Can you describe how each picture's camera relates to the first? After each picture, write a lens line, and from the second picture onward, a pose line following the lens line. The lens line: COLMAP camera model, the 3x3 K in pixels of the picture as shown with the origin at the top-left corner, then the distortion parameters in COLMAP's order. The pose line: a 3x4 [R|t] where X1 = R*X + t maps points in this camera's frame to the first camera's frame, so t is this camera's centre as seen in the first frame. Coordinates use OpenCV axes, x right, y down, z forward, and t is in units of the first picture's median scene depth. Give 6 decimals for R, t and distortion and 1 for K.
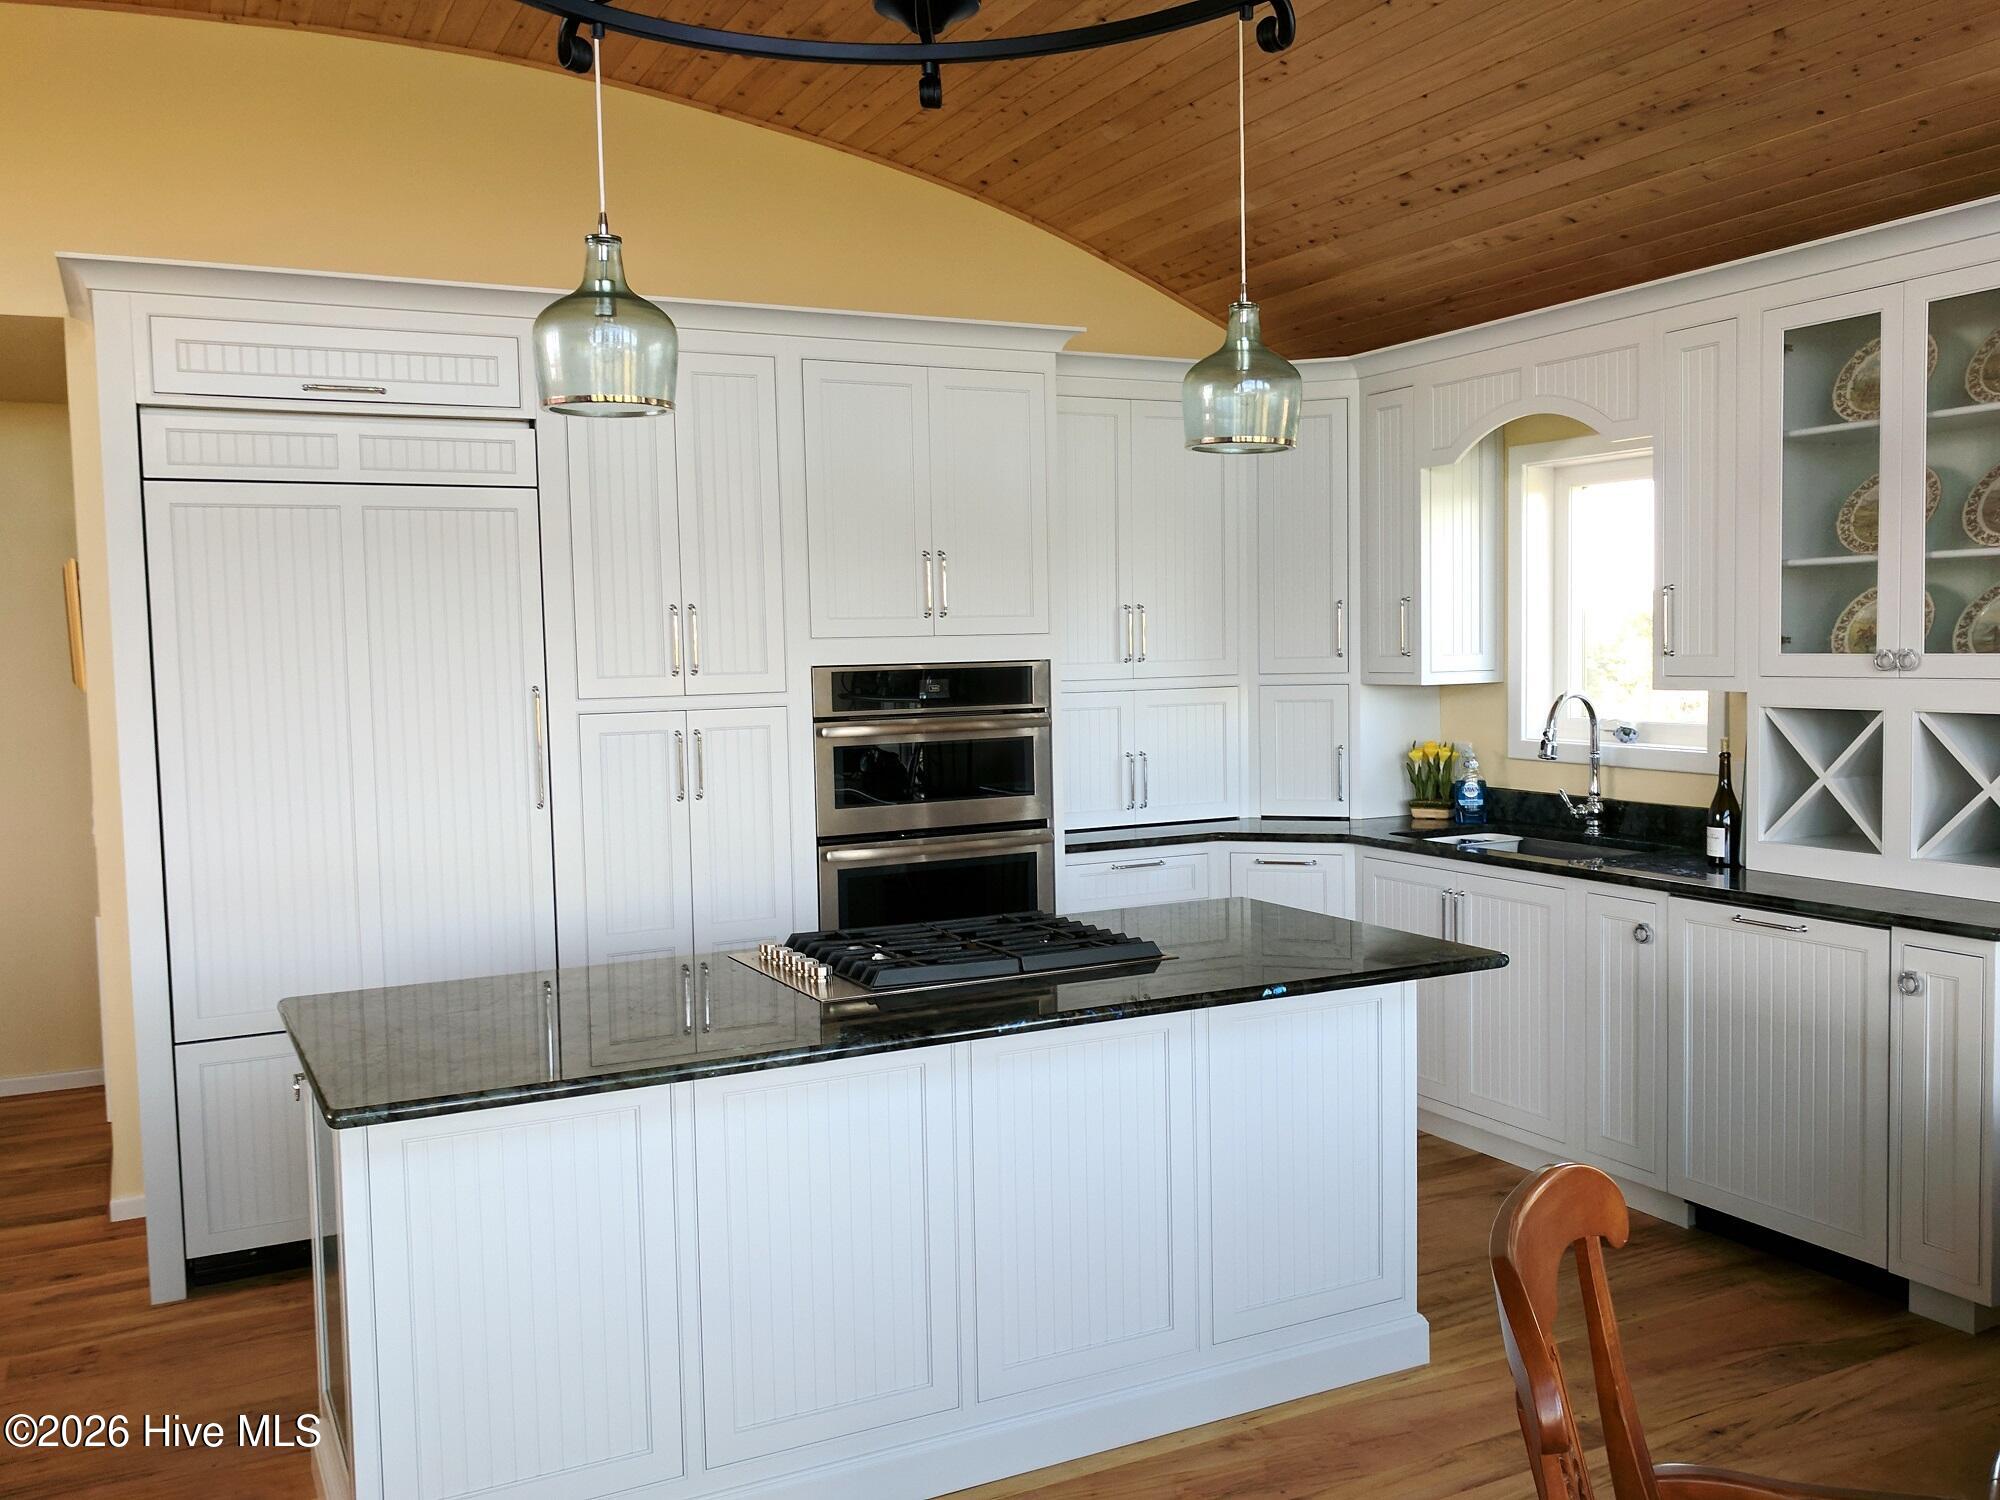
lens RADIAL K [[1697.1, 0, 995.5], [0, 1697.1, 760.4], [0, 0, 1]] dist [0.009549, -0.006278]
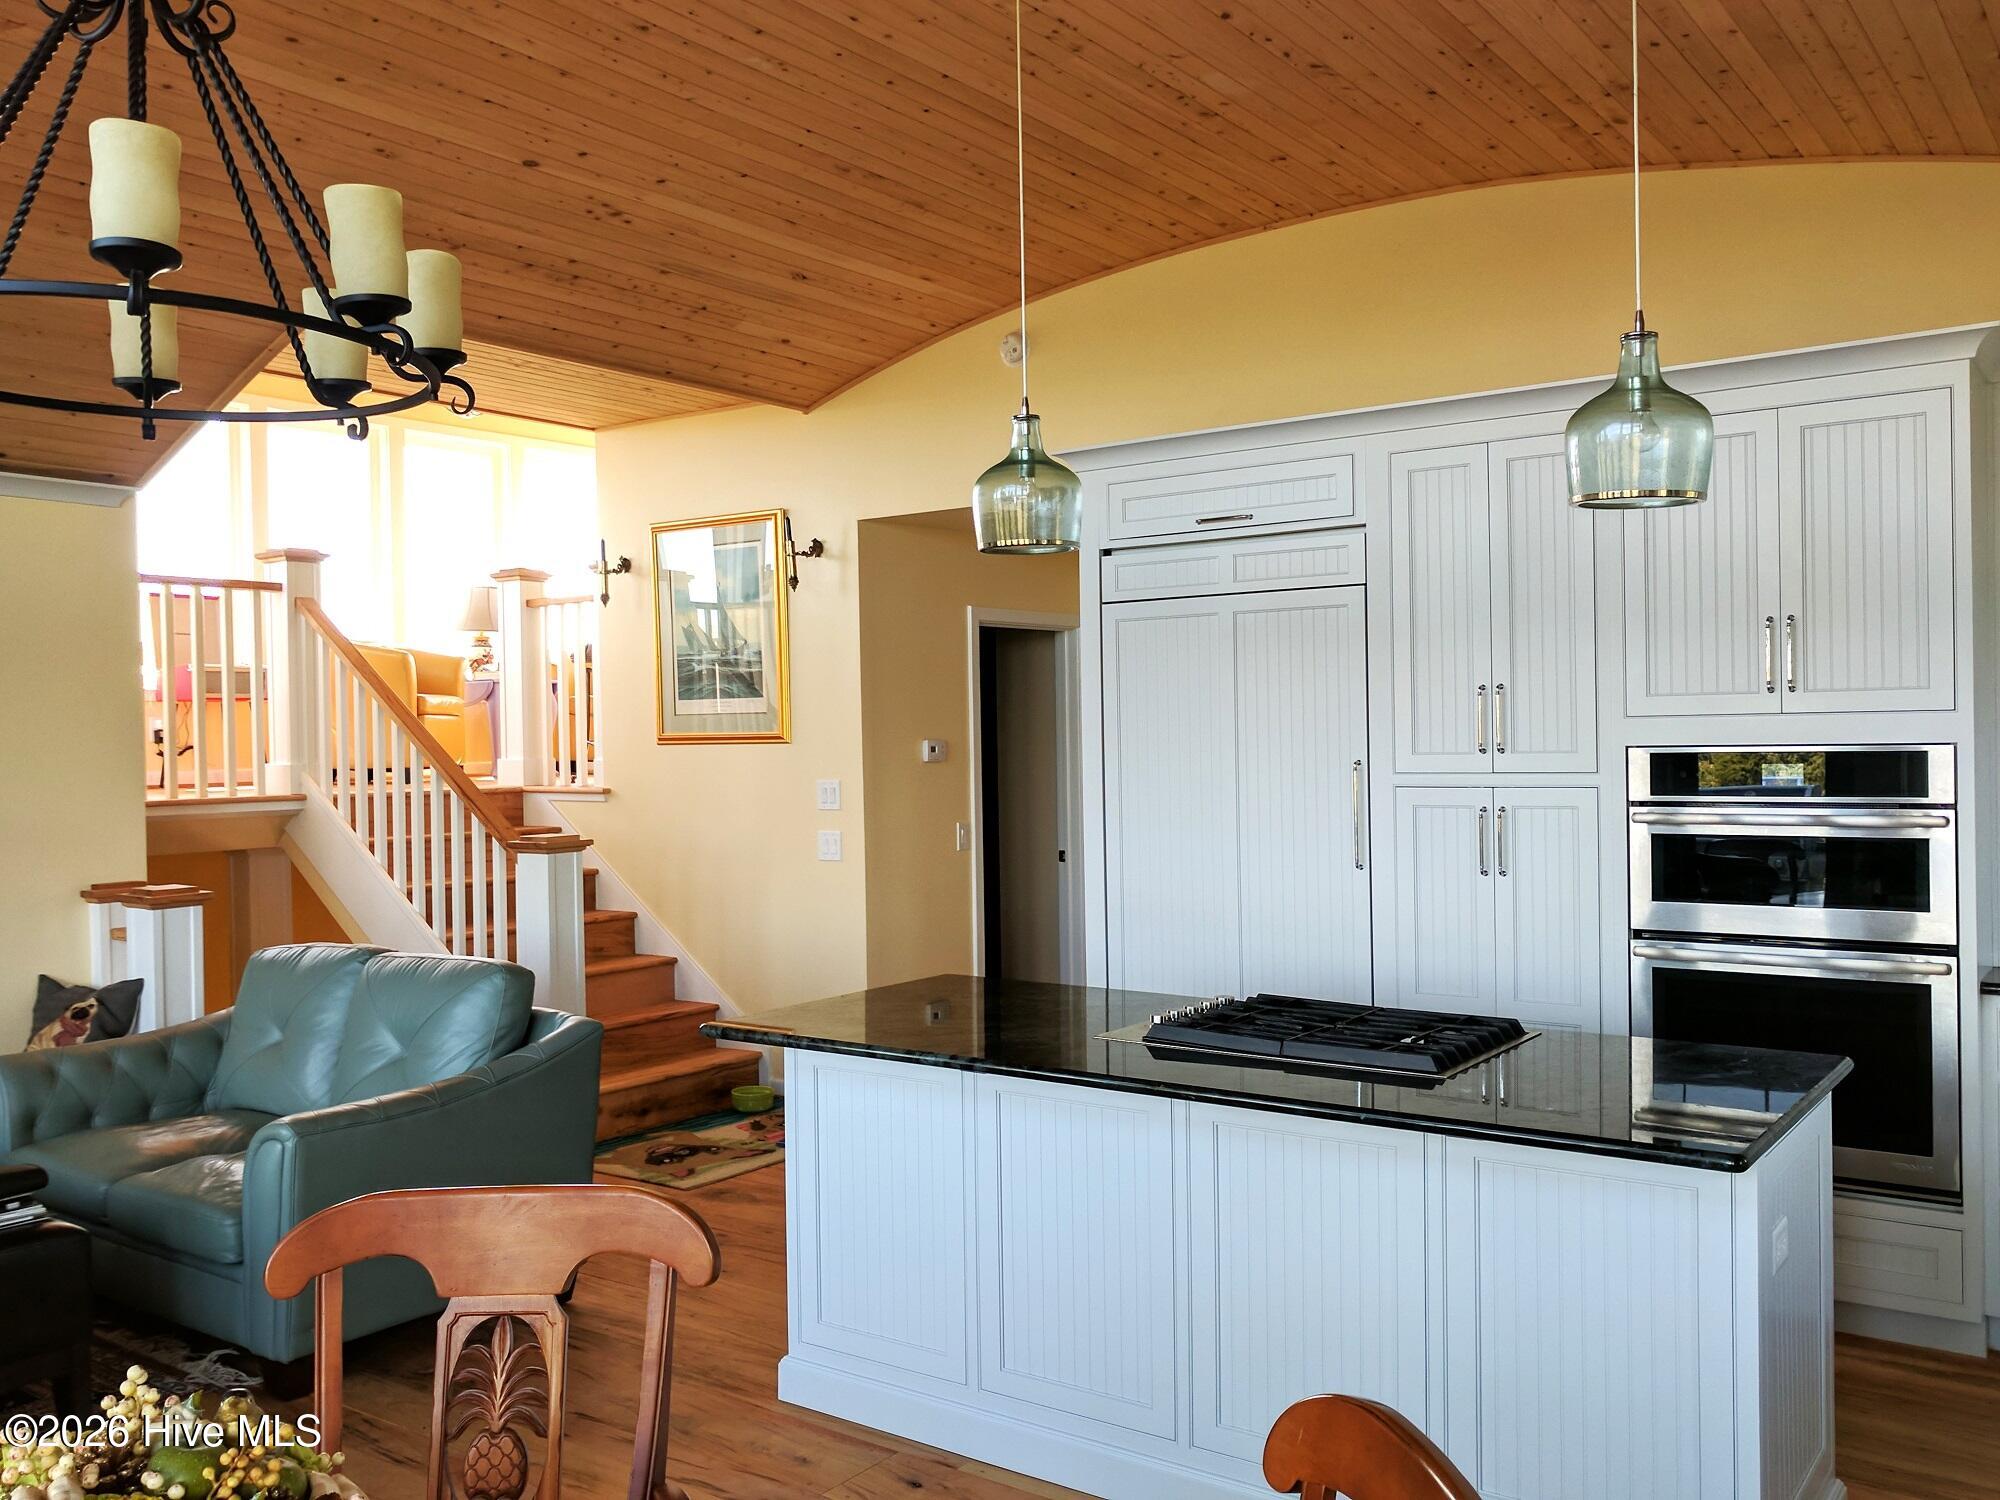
lens RADIAL K [[1693.8, 0, 957.8], [0, 1693.8, 746.4], [0, 0, 1]] dist [0.008844, -0.014675]
pose [[0.436497, 0.020625, -0.899469, 0.598440], [-0.055098, 0.998474, -0.003843, -0.032393], [0.898017, 0.051237, 0.436967, 0.261384]]
